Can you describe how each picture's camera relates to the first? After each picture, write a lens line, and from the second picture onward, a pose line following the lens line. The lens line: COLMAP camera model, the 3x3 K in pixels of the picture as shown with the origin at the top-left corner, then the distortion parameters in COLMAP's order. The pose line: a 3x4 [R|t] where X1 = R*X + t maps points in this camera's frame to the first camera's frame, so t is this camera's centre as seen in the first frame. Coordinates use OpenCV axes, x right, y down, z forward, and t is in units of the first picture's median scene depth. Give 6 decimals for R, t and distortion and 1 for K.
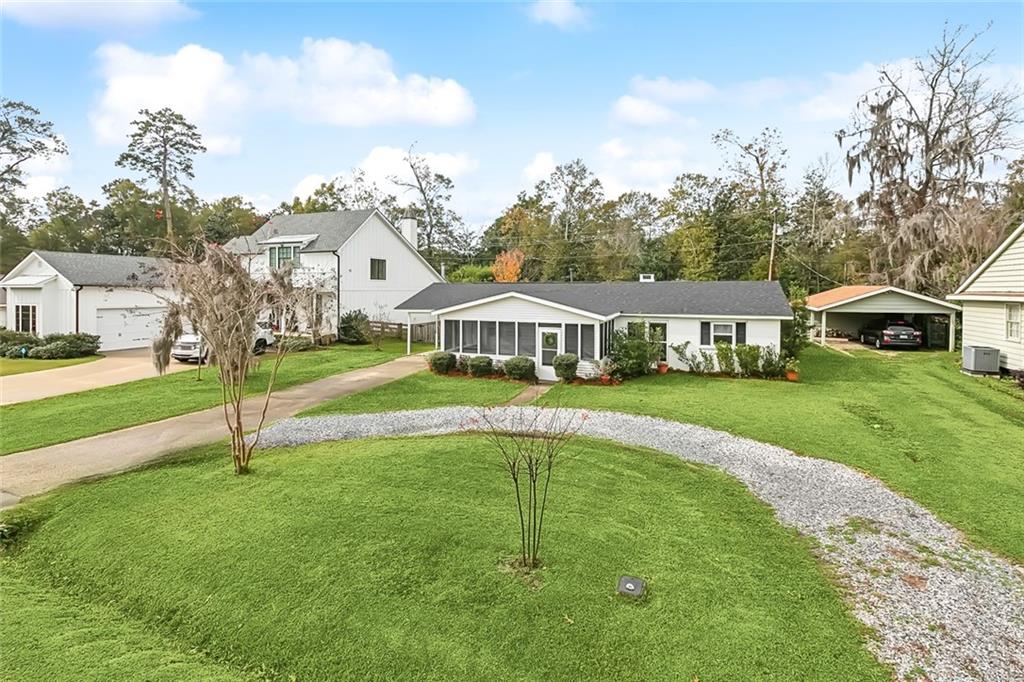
lens RADIAL K [[480.8, 0, 511.3], [0, 480.8, 298.6], [0, 0, 1]] dist [-0.000529, 0.000218]
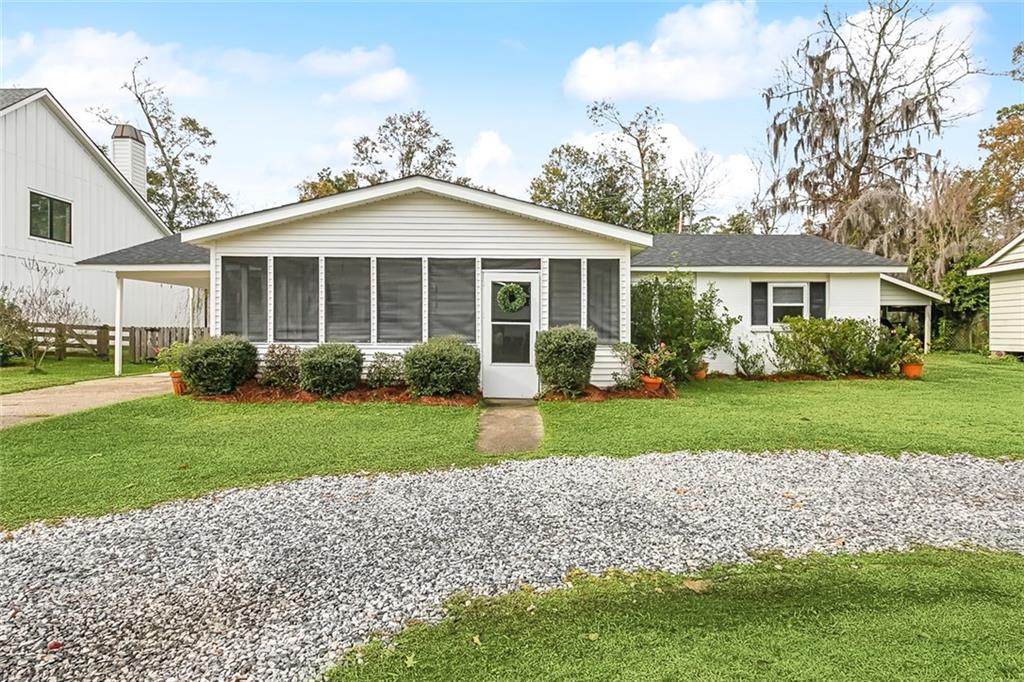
lens RADIAL K [[556.7, 0, 512.0], [0, 556.7, 341.0], [0, 0, 1]] dist [-0.002483, 0.001143]
pose [[0.928522, -0.005094, 0.371242, -0.062994], [0.007094, 0.999967, -0.004022, 0.079669], [-0.371209, 0.006368, 0.928527, 0.358453]]
